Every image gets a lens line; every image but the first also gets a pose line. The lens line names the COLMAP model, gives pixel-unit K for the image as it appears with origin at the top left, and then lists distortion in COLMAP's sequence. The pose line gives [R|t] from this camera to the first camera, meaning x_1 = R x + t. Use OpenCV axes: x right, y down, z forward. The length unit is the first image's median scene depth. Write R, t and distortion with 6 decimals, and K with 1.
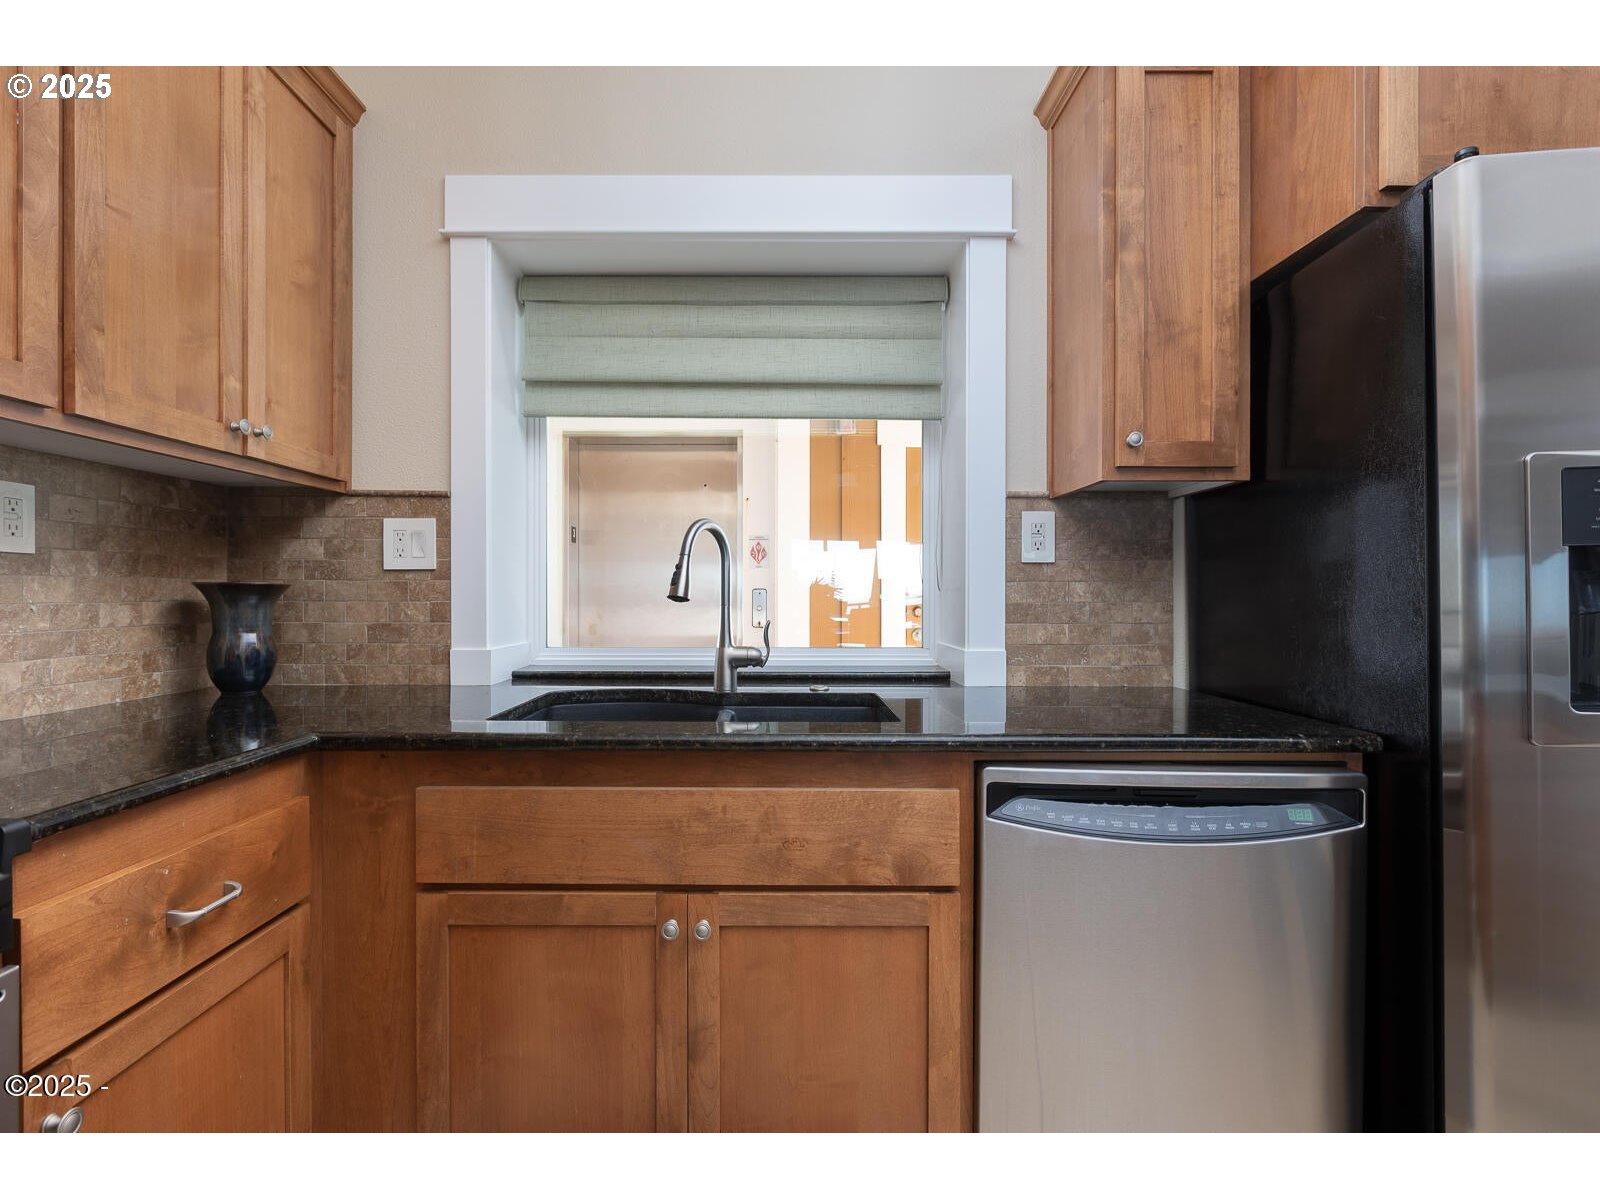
lens RADIAL K [[756.3, 0, 800.0], [0, 756.3, 600.0], [0, 0, 1]] dist [-0.003096, -0.000183]
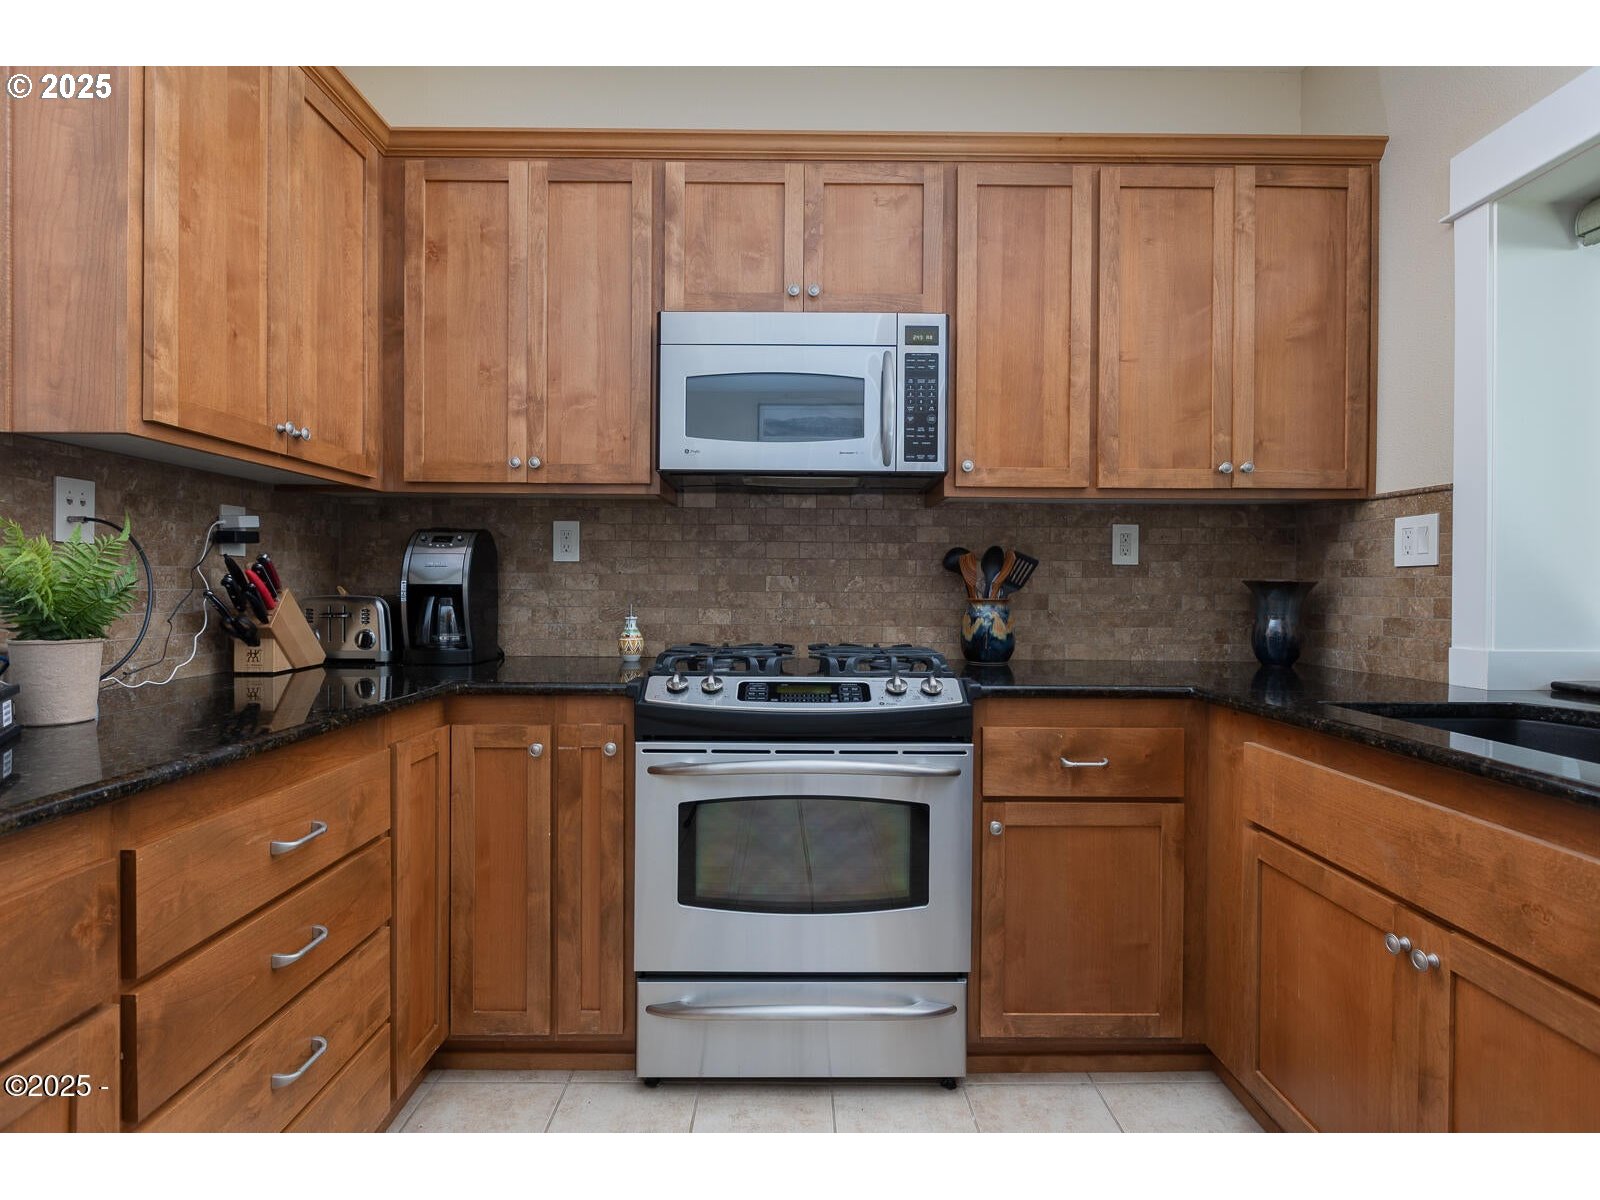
lens RADIAL K [[756.3, 0, 800.0], [0, 756.3, 600.0], [0, 0, 1]] dist [-0.003096, -0.000183]
pose [[0.018178, 0.015513, -0.999714, 0.537657], [-0.013245, 0.999796, 0.015274, 0.001307], [0.999747, 0.012963, 0.018380, 0.166167]]
